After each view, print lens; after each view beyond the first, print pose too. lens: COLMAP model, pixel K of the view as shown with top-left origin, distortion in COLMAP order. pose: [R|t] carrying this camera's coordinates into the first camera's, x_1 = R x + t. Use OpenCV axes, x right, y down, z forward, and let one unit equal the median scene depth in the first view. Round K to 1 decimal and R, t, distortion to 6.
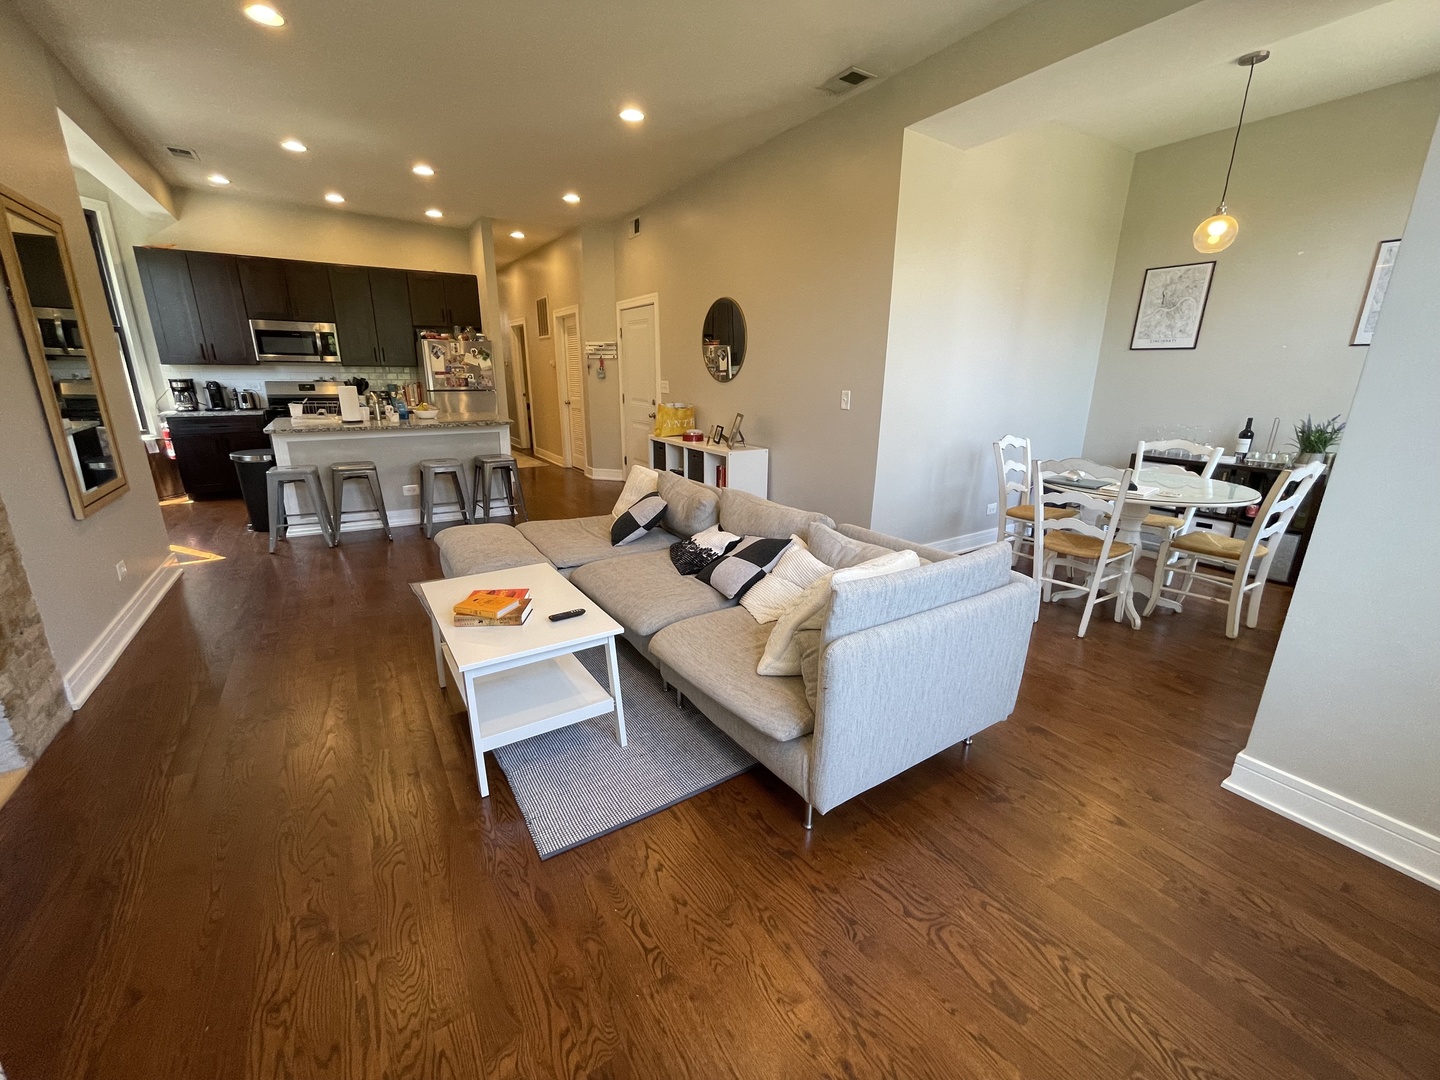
lens RADIAL K [[586.7, 0, 715.7], [0, 586.7, 541.8], [0, 0, 1]] dist [-0.003380, 0.001518]
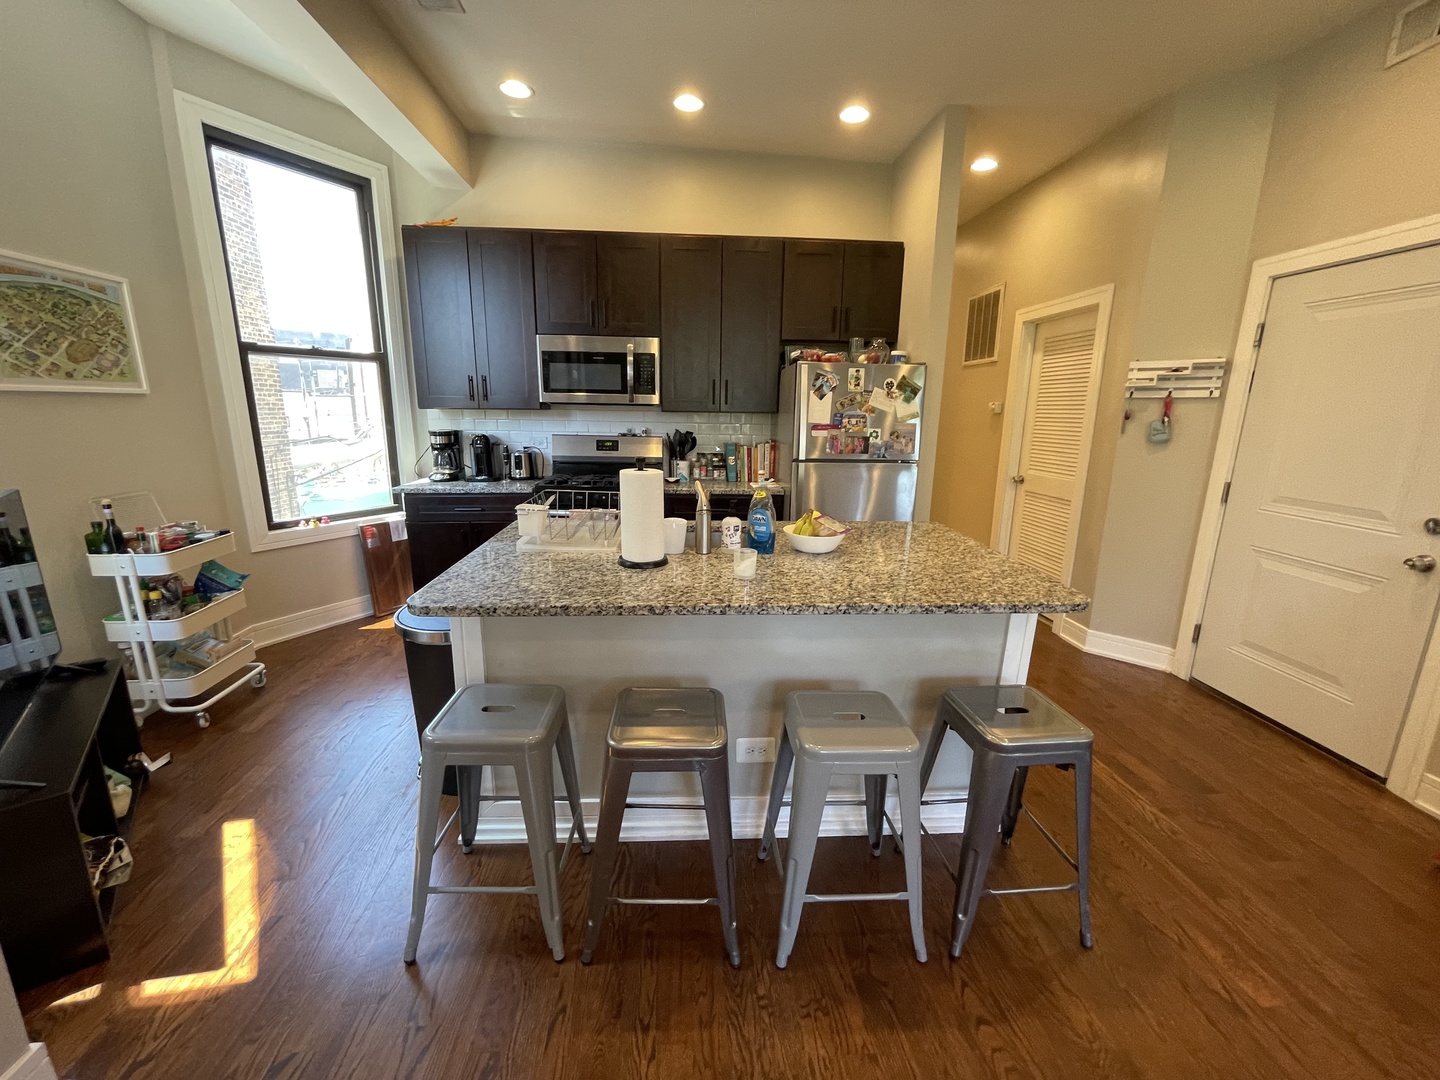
lens RADIAL K [[586.7, 0, 727.4], [0, 586.7, 543.0], [0, 0, 1]] dist [-0.003380, 0.001518]
pose [[0.890092, 0.107102, -0.443018, -0.307202], [-0.134850, 0.990365, -0.031509, -0.161339], [0.435375, 0.087787, 0.895959, 0.518646]]
